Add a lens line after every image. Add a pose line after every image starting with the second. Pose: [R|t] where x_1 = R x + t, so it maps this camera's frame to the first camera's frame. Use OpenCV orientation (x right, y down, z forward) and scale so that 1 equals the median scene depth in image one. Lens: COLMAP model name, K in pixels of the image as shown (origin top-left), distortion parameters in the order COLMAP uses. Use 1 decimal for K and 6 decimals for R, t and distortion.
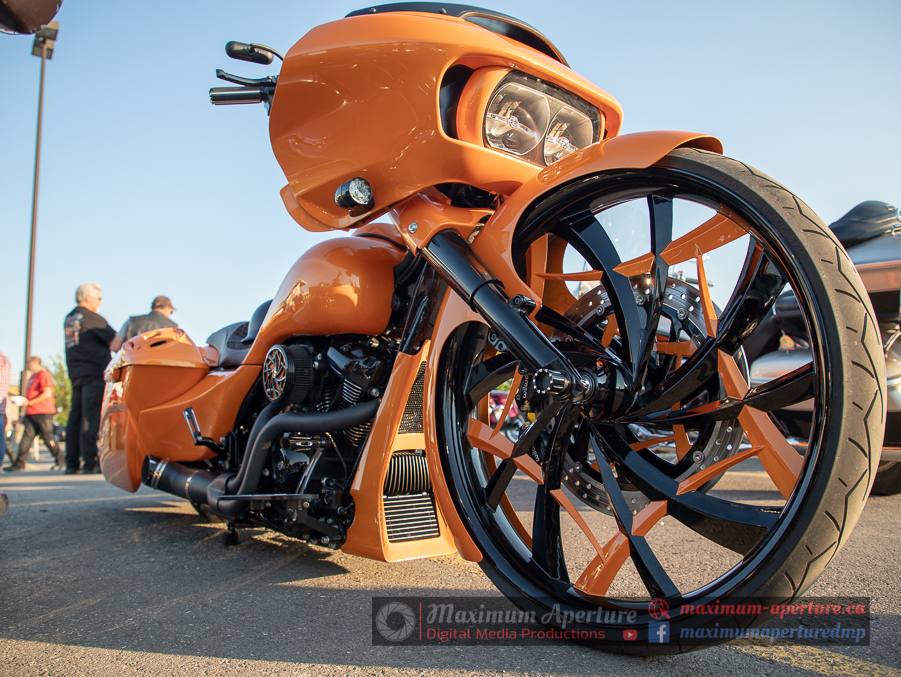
lens RADIAL K [[733.5, 0, 452.9], [0, 733.5, 347.4], [0, 0, 1]] dist [-0.051767, 0.017124]
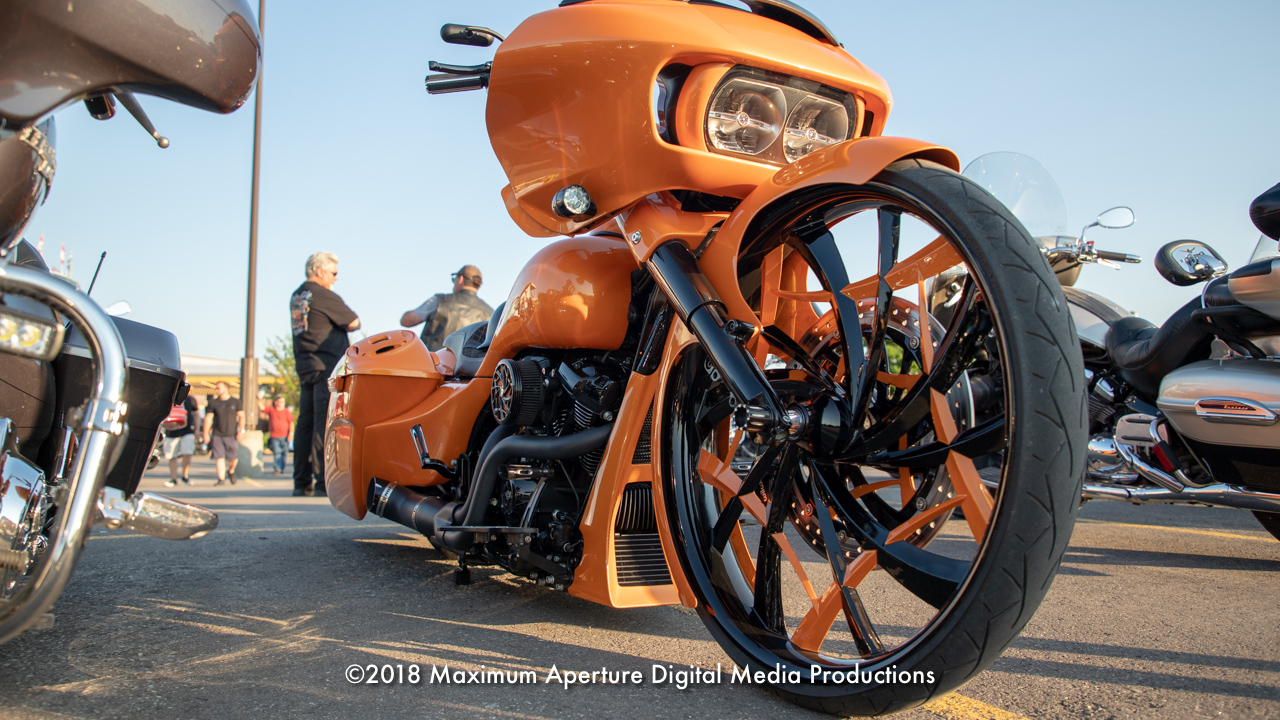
lens RADIAL K [[1123.5, 0, 639.5], [0, 1123.5, 355.8], [0, 0, 1]] dist [0.006019, -0.000715]
pose [[0.979889, 0.012080, -0.199176, 0.209590], [-0.004994, 0.999338, 0.036044, -0.063064], [0.199480, -0.034324, 0.979301, -0.329878]]
